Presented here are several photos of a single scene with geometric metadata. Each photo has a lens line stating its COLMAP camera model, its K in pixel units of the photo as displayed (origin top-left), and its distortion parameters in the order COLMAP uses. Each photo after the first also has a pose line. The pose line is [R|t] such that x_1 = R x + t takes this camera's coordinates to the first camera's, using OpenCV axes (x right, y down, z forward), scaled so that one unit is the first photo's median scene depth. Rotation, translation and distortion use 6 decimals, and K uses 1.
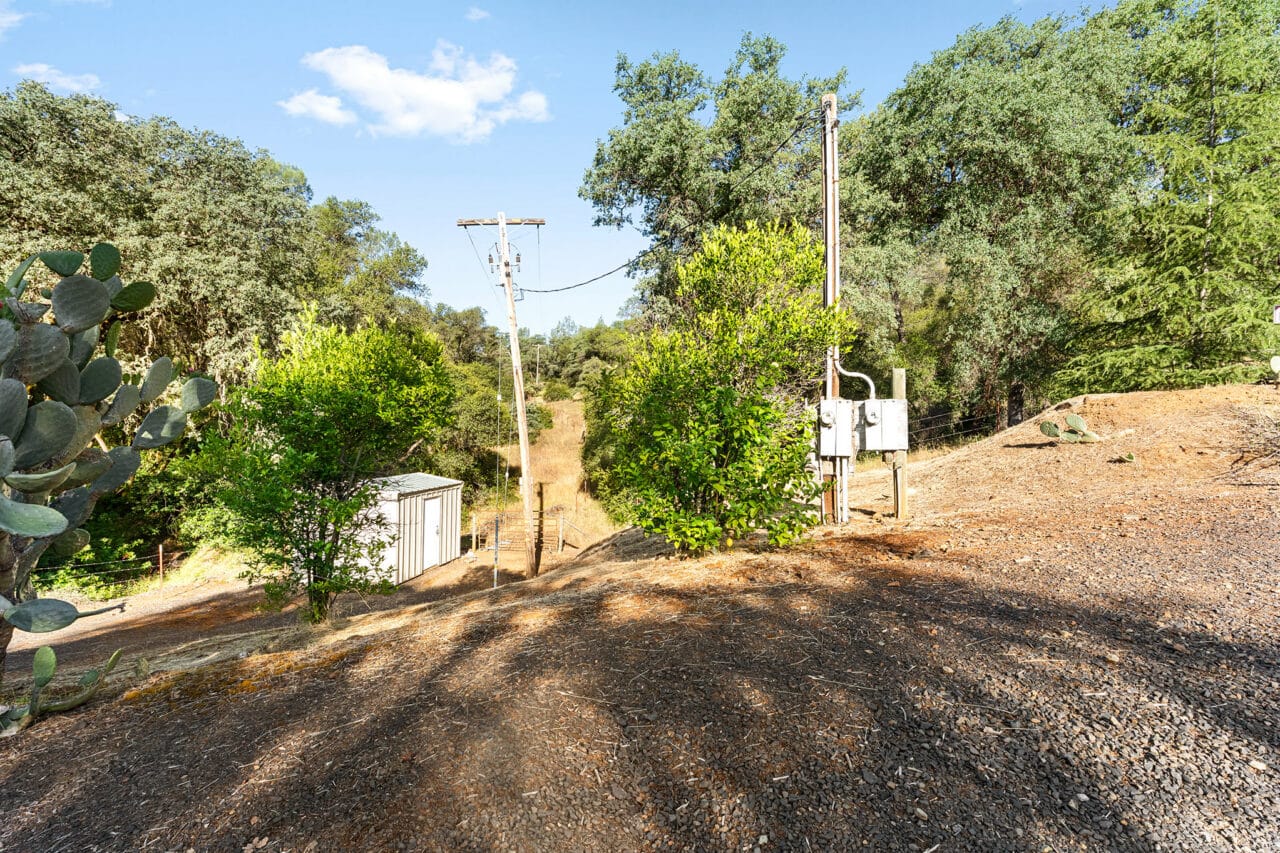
lens RADIAL K [[564.3, 0, 641.6], [0, 564.3, 427.8], [0, 0, 1]] dist [-0.000766, 0.000000]
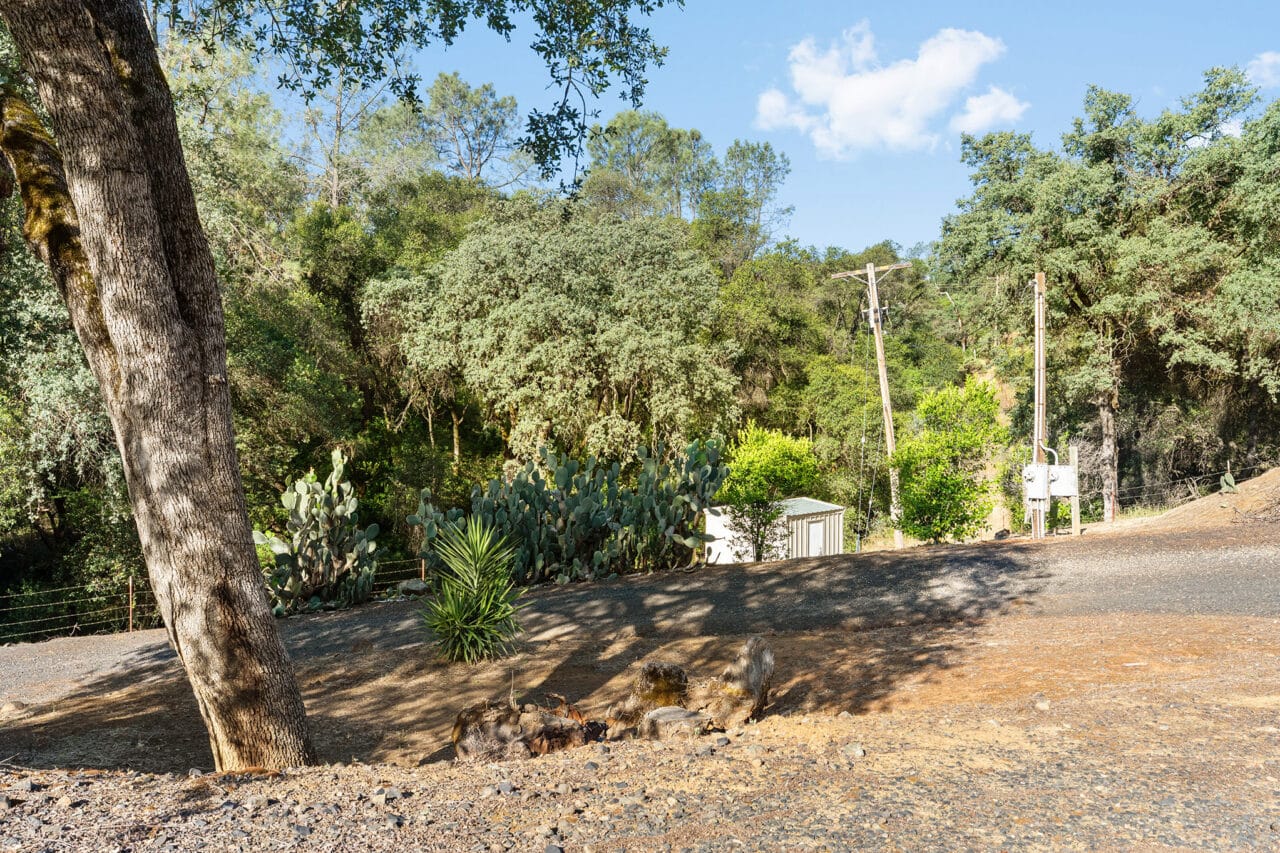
lens RADIAL K [[1055.4, 0, 639.7], [0, 1055.4, 422.0], [0, 0, 1]] dist [-0.007939, -0.002615]
pose [[0.861217, -0.012201, -0.508090, 0.477171], [0.018585, 0.999799, 0.007492, -0.114583], [0.507897, -0.015895, 0.861271, -1.179781]]
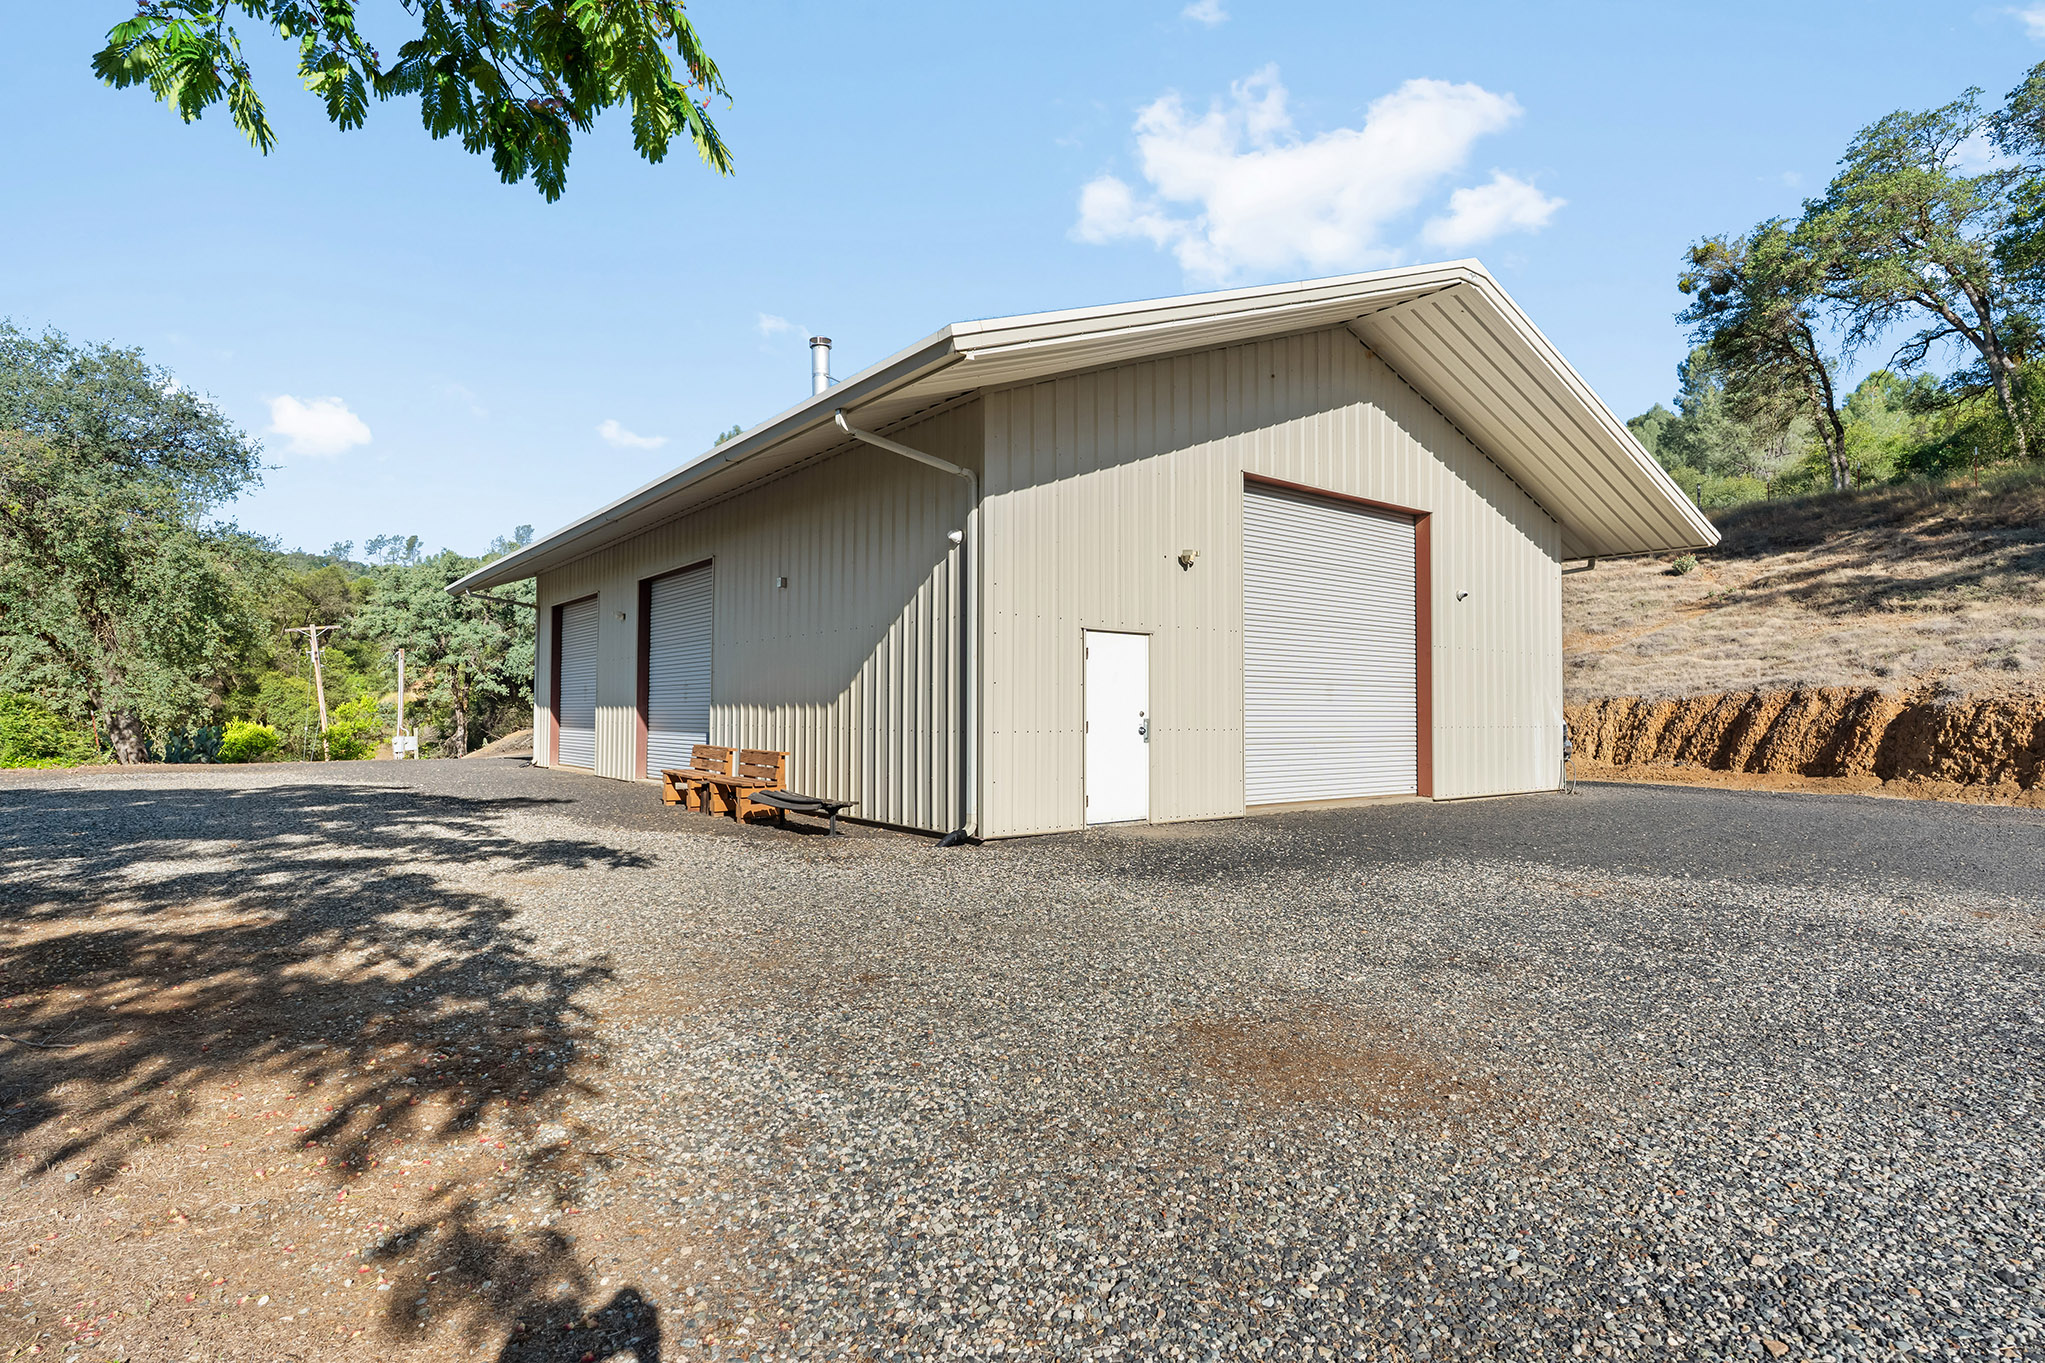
lens RADIAL K [[1085.3, 0, 1026.3], [0, 1085.3, 680.4], [0, 0, 1]] dist [0.003014, 0.000476]
pose [[0.966850, -0.009972, 0.255149, 1.235571], [0.014858, 0.999741, -0.017233, -0.118936], [-0.254911, 0.020453, 0.966748, -3.389651]]
